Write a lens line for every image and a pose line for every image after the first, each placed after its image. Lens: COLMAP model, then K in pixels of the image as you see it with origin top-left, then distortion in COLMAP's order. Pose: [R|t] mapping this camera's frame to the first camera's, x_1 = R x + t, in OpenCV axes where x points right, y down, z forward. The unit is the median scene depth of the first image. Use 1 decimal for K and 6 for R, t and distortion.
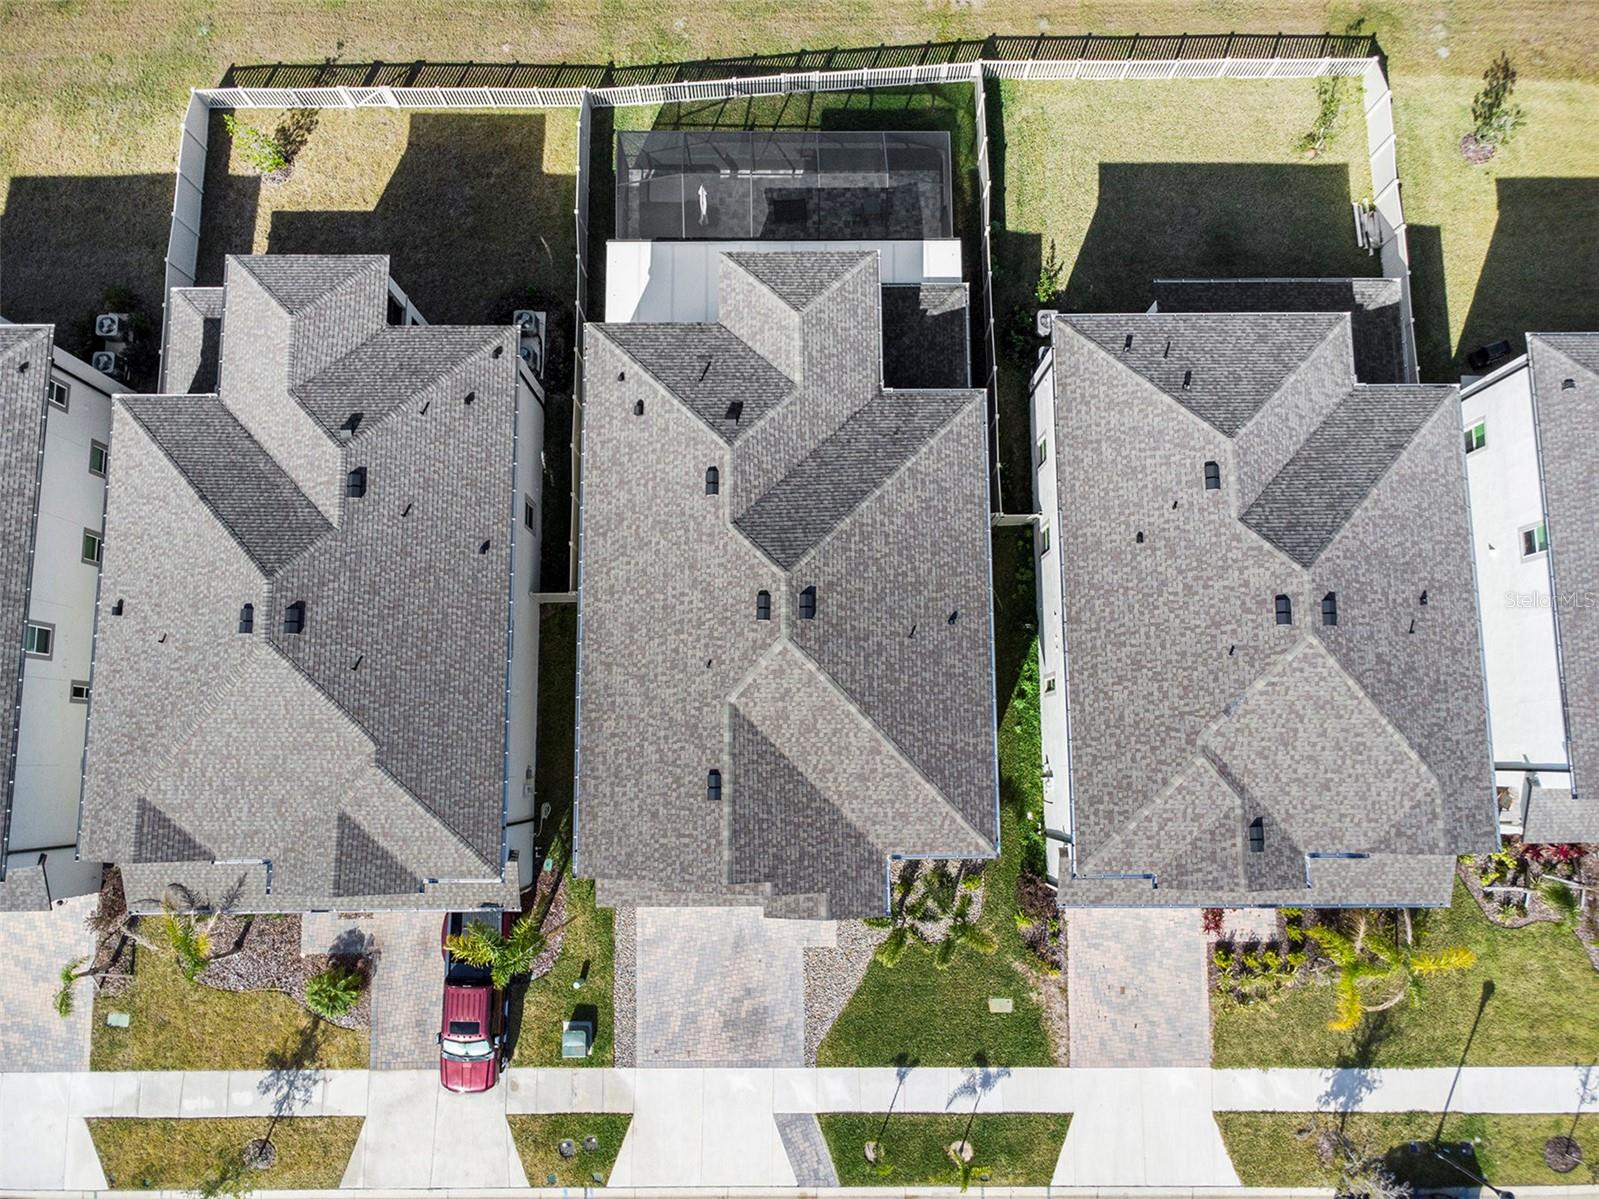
lens RADIAL K [[1211.7, 0, 817.5], [0, 1211.7, 605.4], [0, 0, 1]] dist [0.017506, 0.003760]
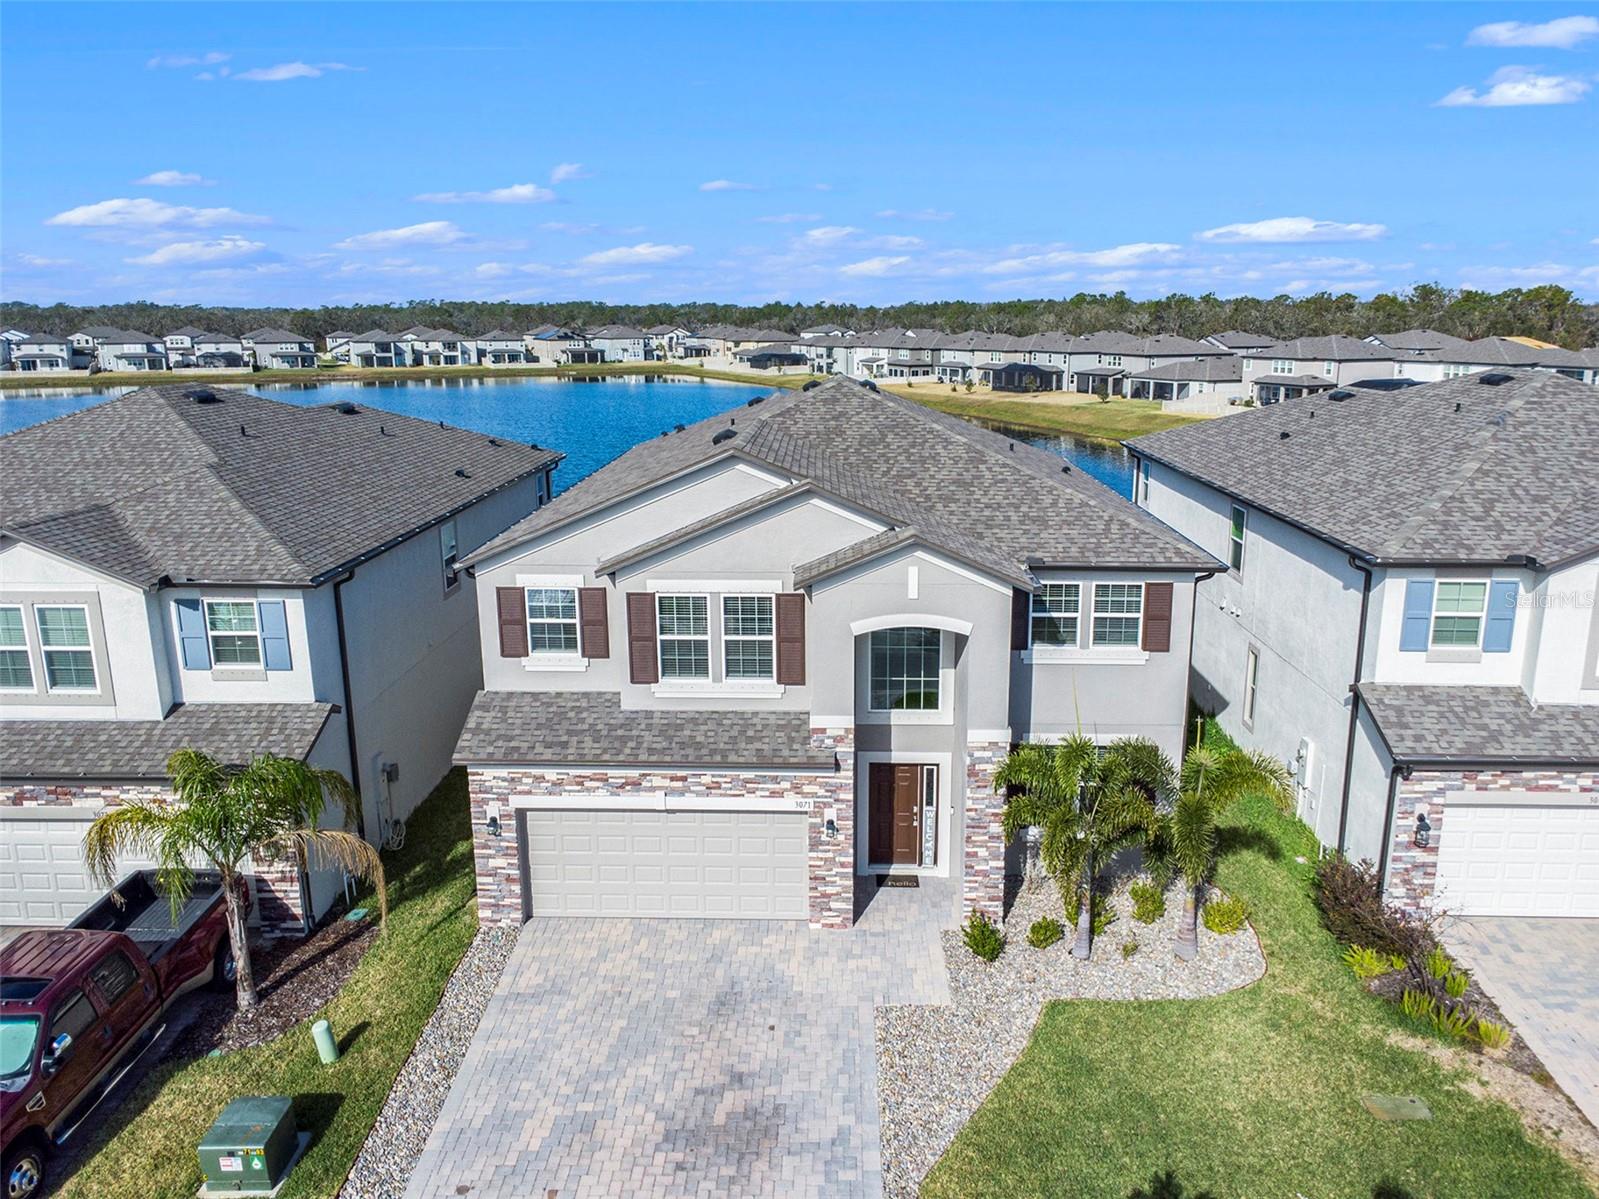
lens RADIAL K [[1182.5, 0, 835.6], [0, 1182.5, 567.5], [0, 0, 1]] dist [0.019565, -0.010730]
pose [[0.999704, -0.017022, -0.017358, -0.015597], [-0.010640, 0.335621, -0.941937, 0.629856], [0.021859, 0.941843, 0.335341, 0.717814]]
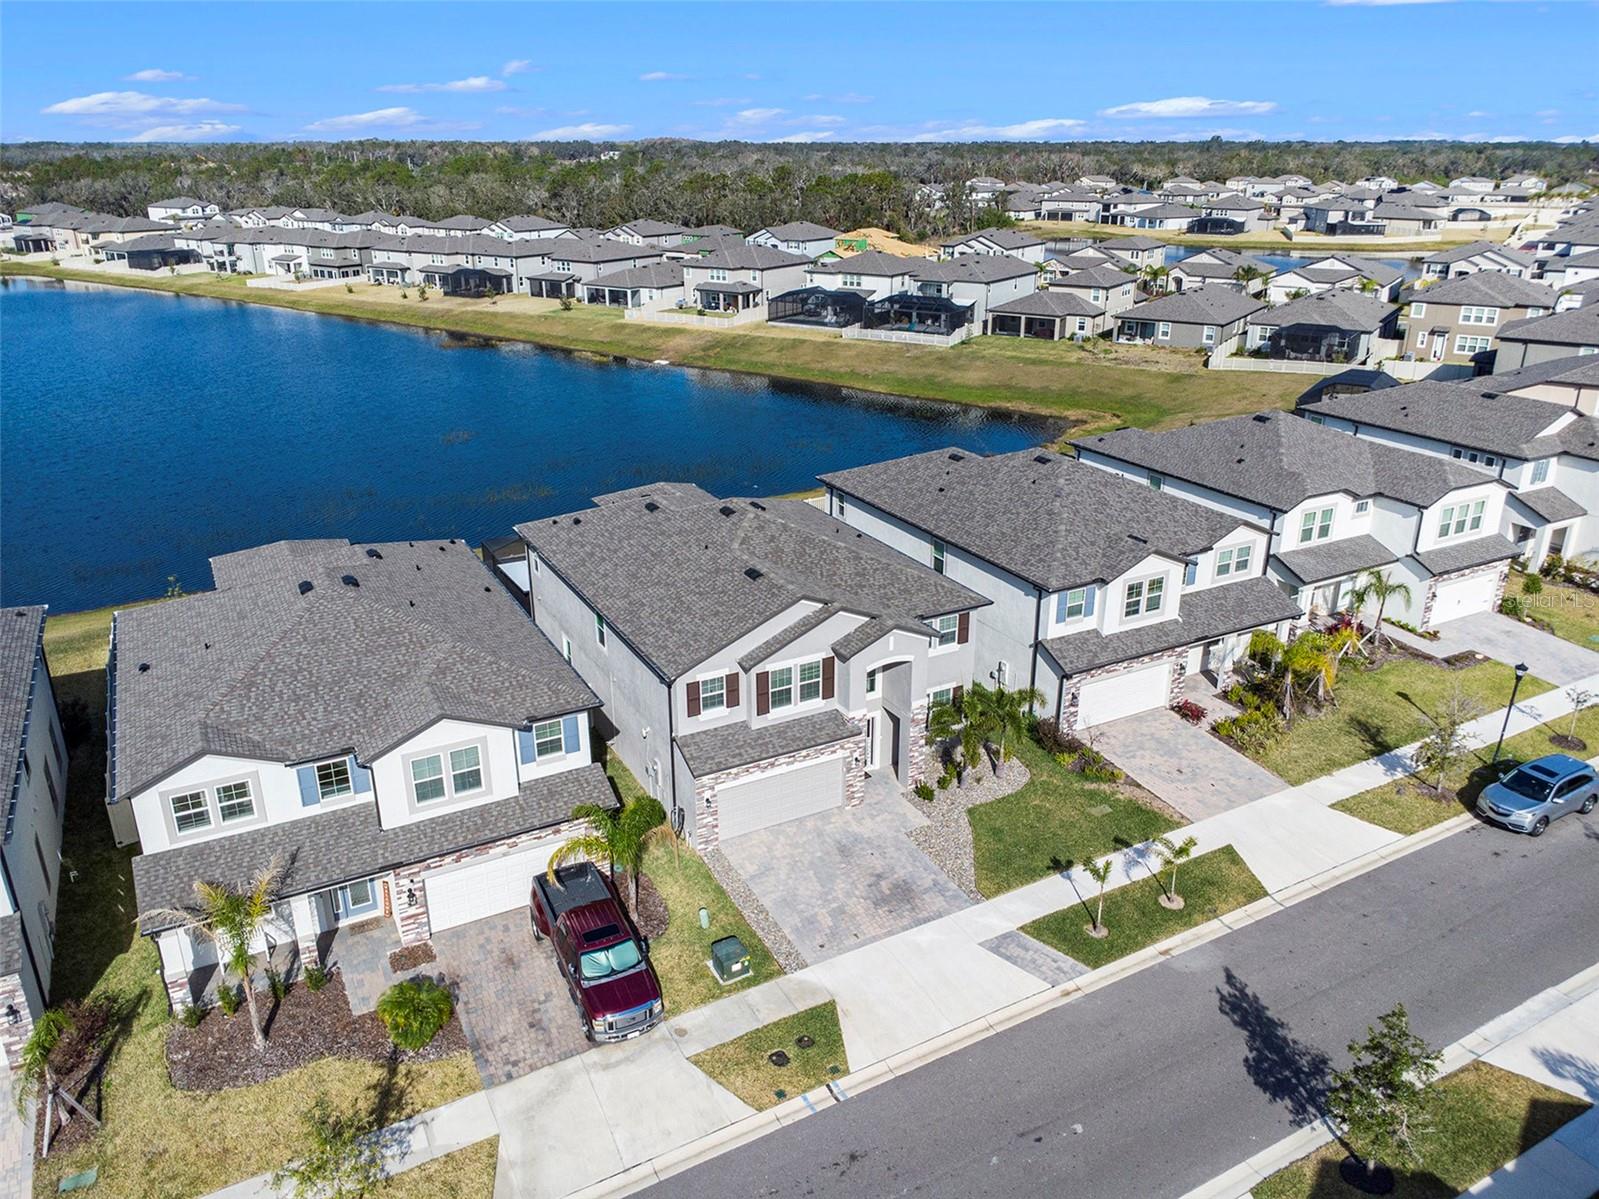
lens RADIAL K [[1150.1, 0, 846.5], [0, 1150.1, 574.9], [0, 0, 1]] dist [0.007850, 0.003182]
pose [[0.870333, -0.185673, 0.456121, -0.433636], [0.490073, 0.417718, -0.765075, 0.878765], [-0.048476, 0.889402, 0.454547, 0.407839]]
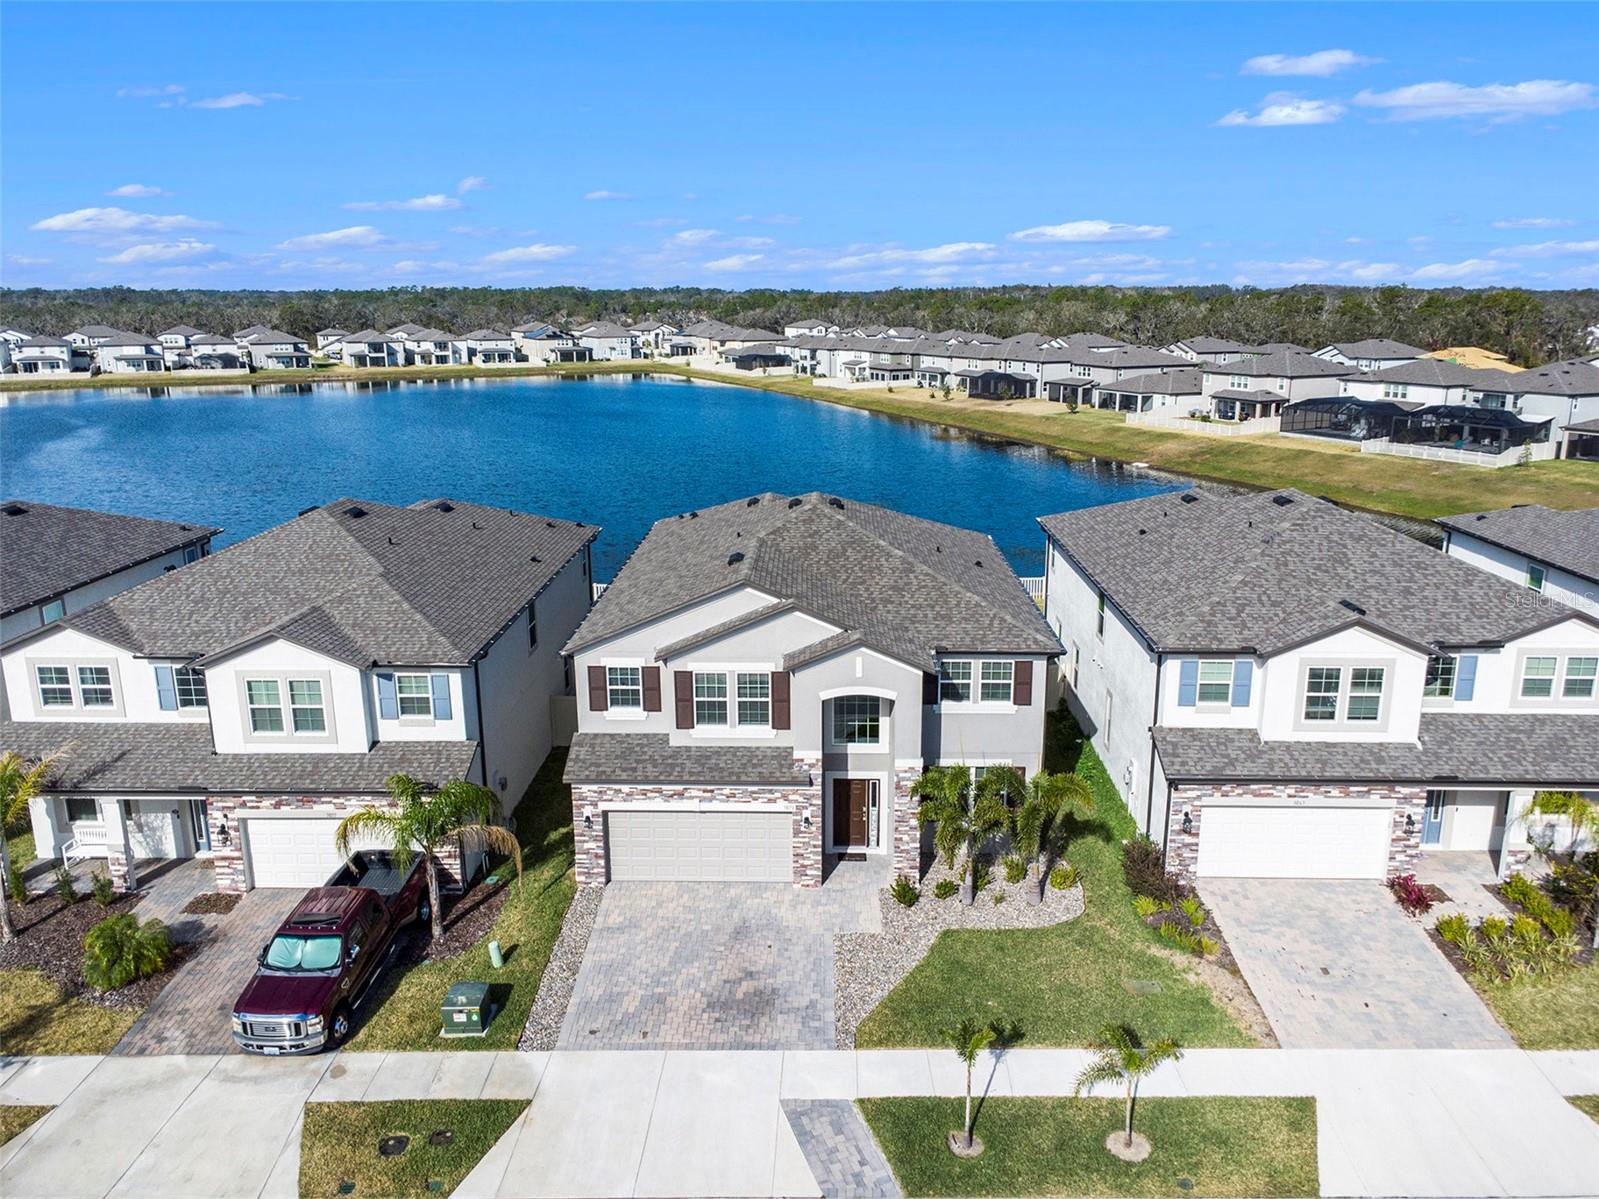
lens RADIAL K [[1186.6, 0, 840.8], [0, 1186.6, 579.7], [0, 0, 1]] dist [0.010879, 0.003376]
pose [[0.999868, -0.016219, -0.000110, -0.004369], [0.005671, 0.355923, -0.934498, 0.844771], [0.015196, 0.934375, 0.355968, 0.577842]]
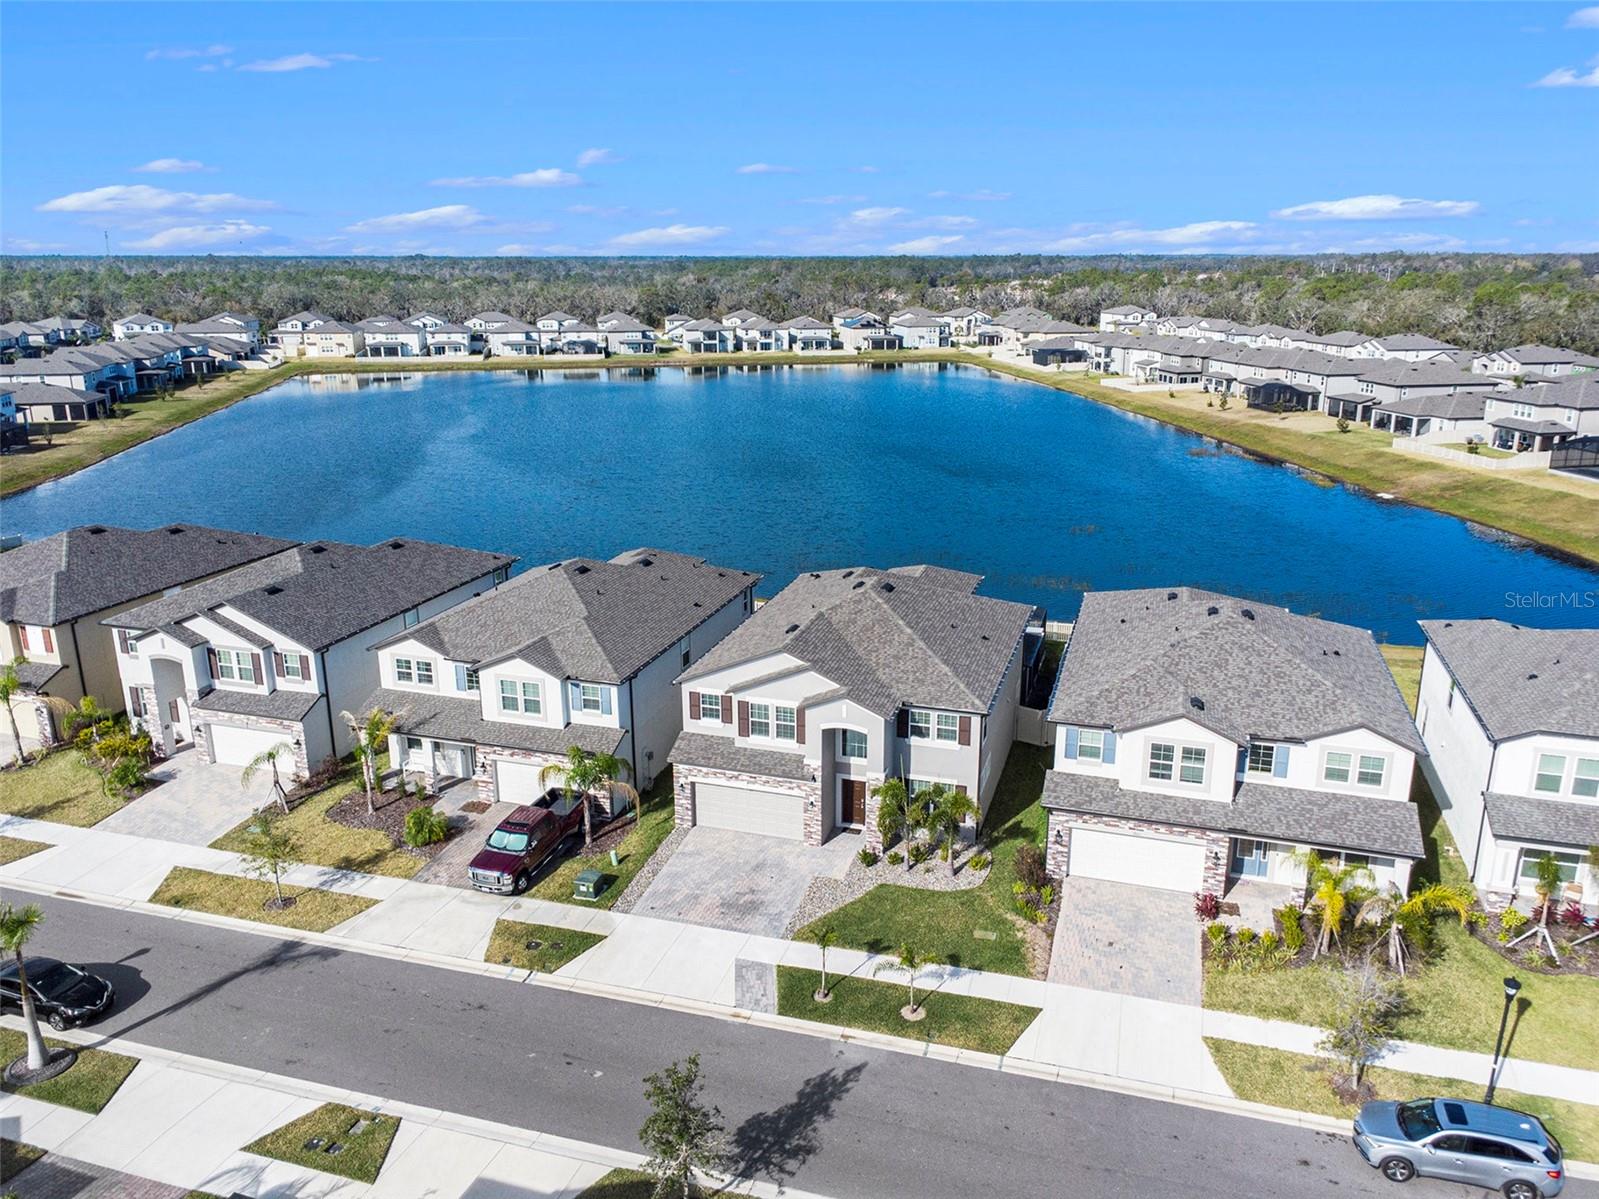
lens RADIAL K [[1186.6, 0, 840.8], [0, 1186.6, 579.7], [0, 0, 1]] dist [0.010879, 0.003376]
pose [[0.962809, 0.060657, -0.263288, 0.280735], [-0.266665, 0.370120, -0.889888, 1.139385], [0.043470, 0.927002, 0.372530, 0.355962]]
